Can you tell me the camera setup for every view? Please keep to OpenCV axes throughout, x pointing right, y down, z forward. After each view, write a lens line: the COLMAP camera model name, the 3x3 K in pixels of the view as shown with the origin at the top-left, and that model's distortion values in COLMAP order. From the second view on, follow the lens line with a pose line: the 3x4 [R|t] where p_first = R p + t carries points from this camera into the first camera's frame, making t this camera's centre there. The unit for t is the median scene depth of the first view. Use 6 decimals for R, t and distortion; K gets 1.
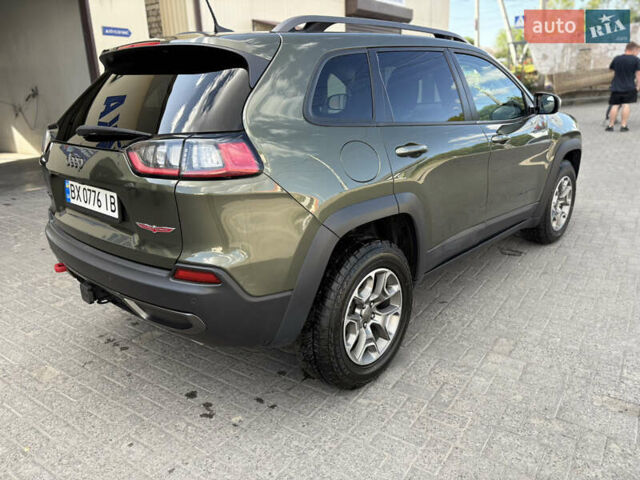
lens RADIAL K [[492.8, 0, 321.1], [0, 492.8, 215.4], [0, 0, 1]] dist [0.041670, -0.035592]
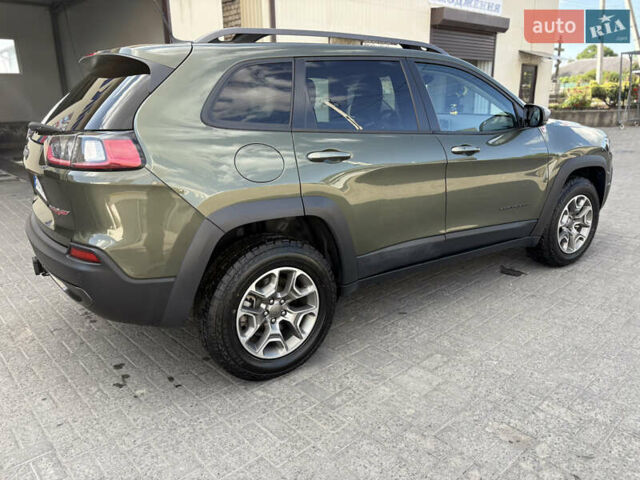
lens RADIAL K [[492.8, 0, 328.6], [0, 492.8, 211.1], [0, 0, 1]] dist [0.041670, -0.035592]
pose [[0.974851, 0.063777, -0.213535, 0.408104], [-0.069865, 0.997334, -0.021081, 0.004903], [0.211622, 0.035470, 0.976708, -0.000801]]
